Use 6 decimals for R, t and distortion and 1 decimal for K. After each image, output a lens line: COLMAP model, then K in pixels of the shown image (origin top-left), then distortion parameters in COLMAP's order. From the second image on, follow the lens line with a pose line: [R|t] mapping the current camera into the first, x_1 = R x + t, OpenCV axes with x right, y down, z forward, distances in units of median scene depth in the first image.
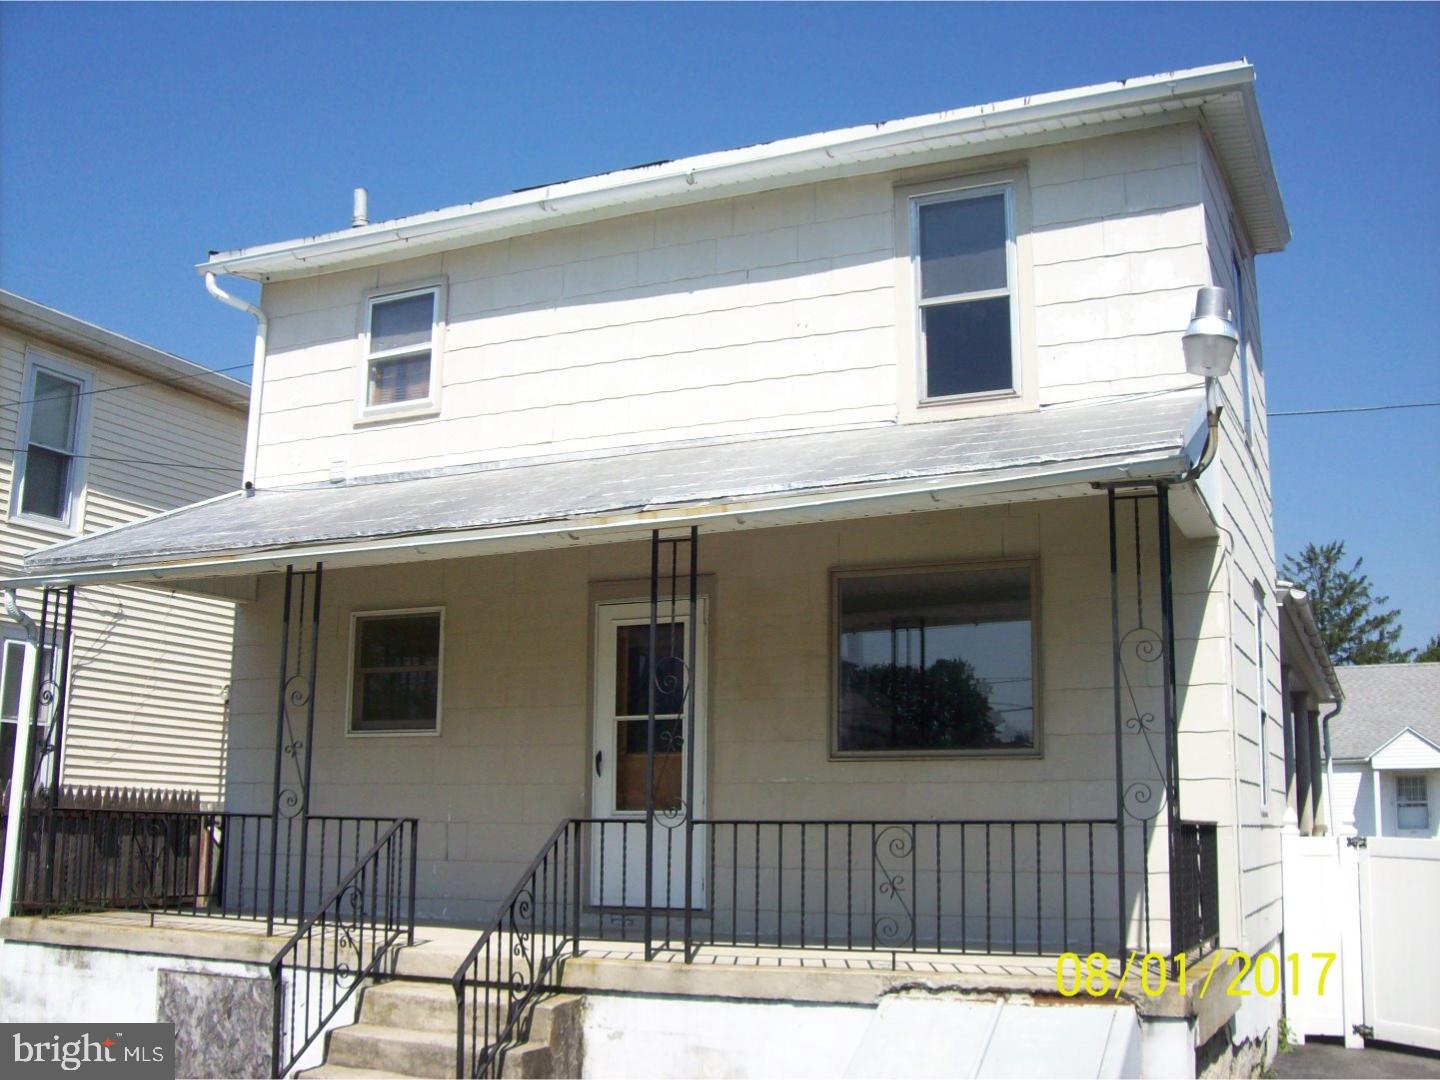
lens RADIAL K [[1521.1, 0, 724.3], [0, 1521.1, 543.4], [0, 0, 1]] dist [-0.132415, 0.000000]
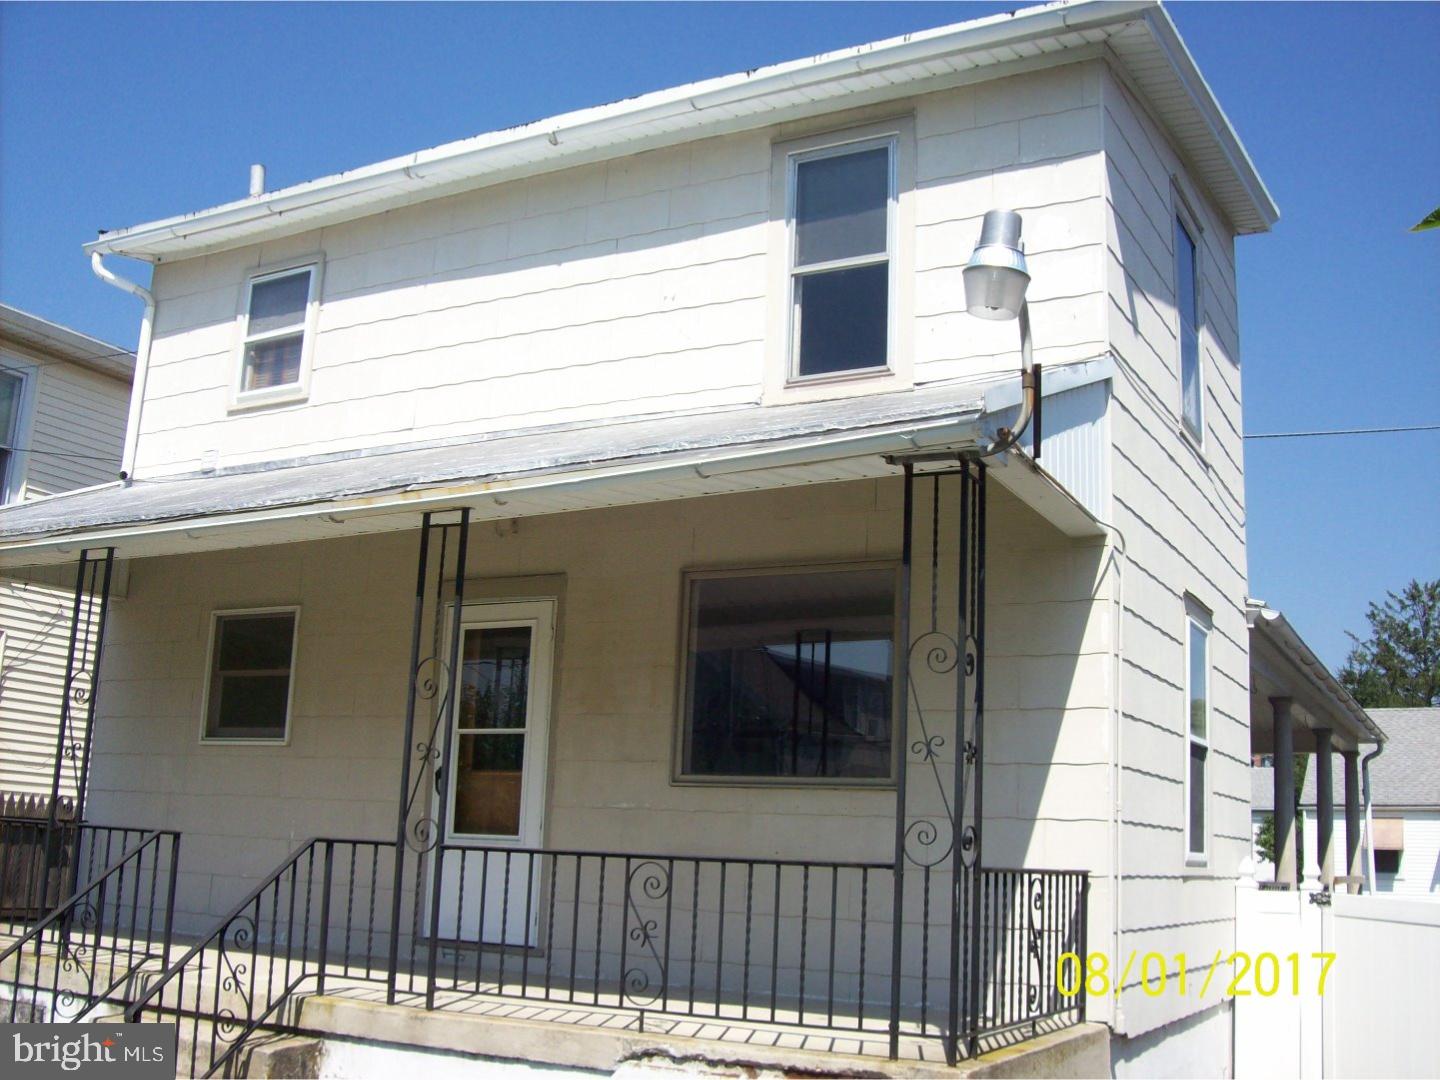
lens RADIAL K [[1521.1, 0, 715.4], [0, 1521.1, 541.1], [0, 0, 1]] dist [-0.132415, 0.000000]
pose [[0.996609, 0.016642, -0.080584, 0.159514], [-0.018335, 0.999626, -0.020313, 0.018308], [0.080216, 0.021721, 0.996541, 0.116523]]
